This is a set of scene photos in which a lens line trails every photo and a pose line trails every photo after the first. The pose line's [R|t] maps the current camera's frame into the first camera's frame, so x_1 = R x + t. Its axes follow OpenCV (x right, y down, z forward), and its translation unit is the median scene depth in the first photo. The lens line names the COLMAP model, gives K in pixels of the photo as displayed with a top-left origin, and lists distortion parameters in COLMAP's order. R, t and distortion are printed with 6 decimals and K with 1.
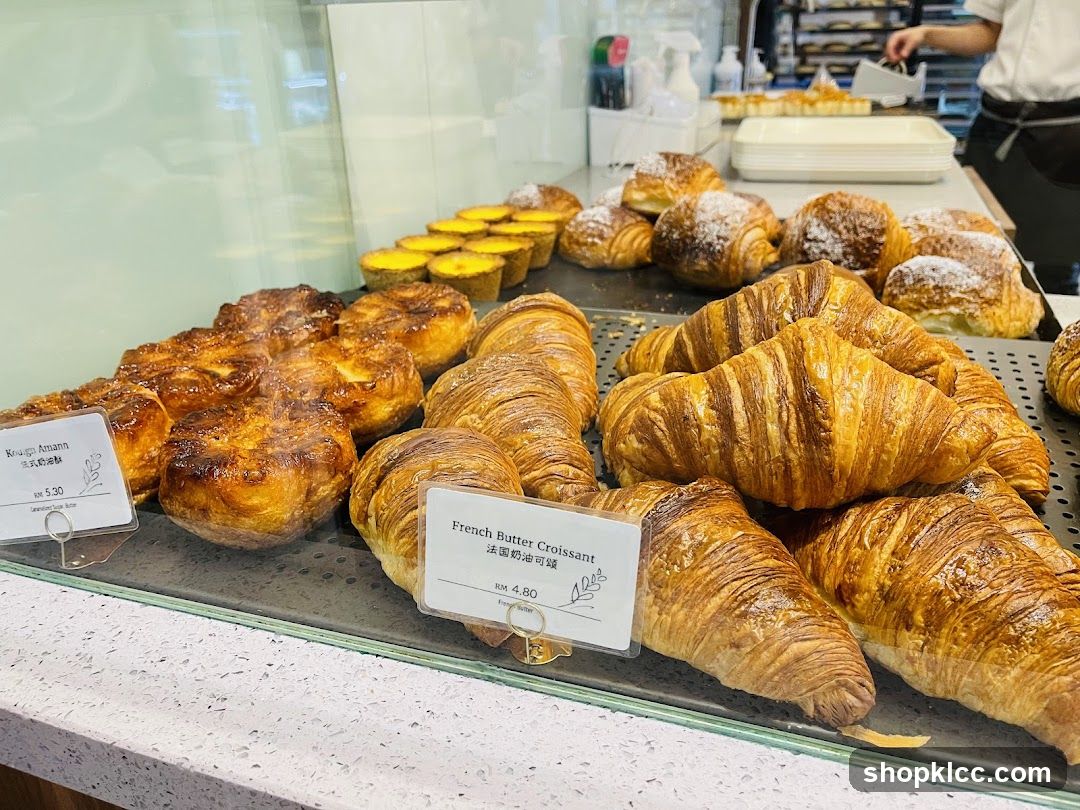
lens RADIAL K [[801.1, 0, 540.0], [0, 801.1, 405.0], [0, 0, 1]] dist [0.046165, -0.034758]
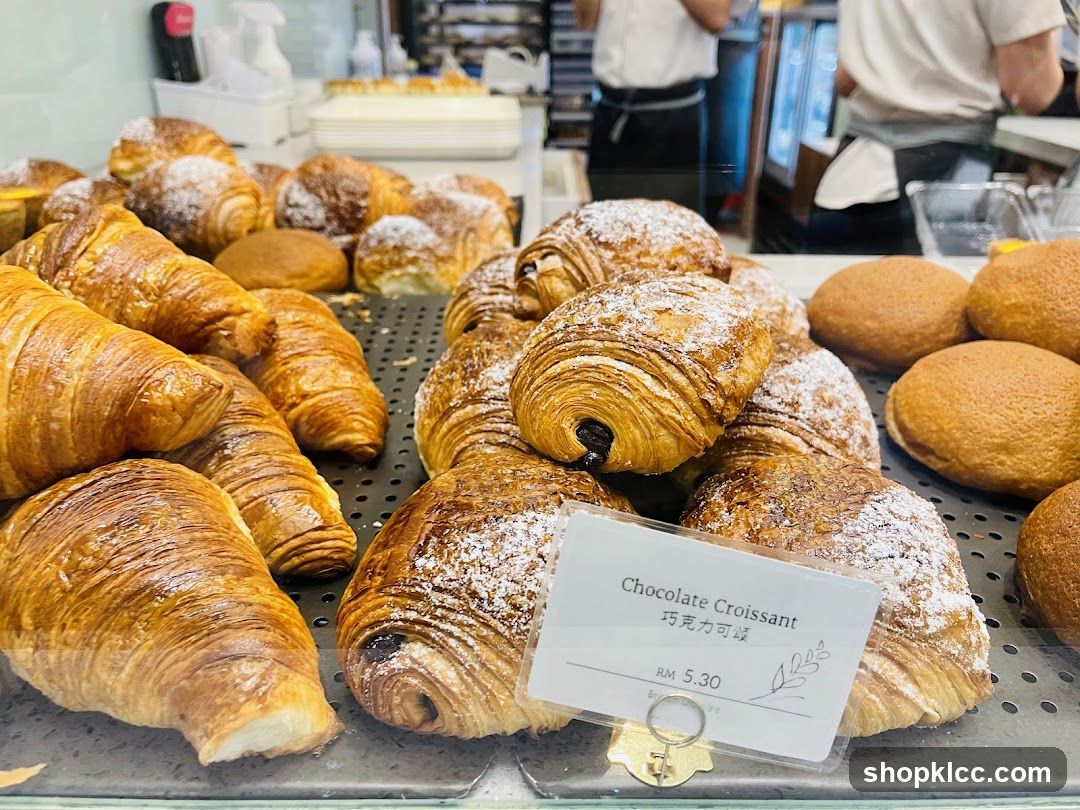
lens RADIAL K [[801.1, 0, 540.0], [0, 801.1, 405.0], [0, 0, 1]] dist [0.046165, -0.034758]
pose [[0.951696, -0.104947, 0.288550, 0.318115], [0.105534, 0.994323, 0.013570, 0.040561], [-0.288336, 0.017537, 0.957369, 0.036152]]
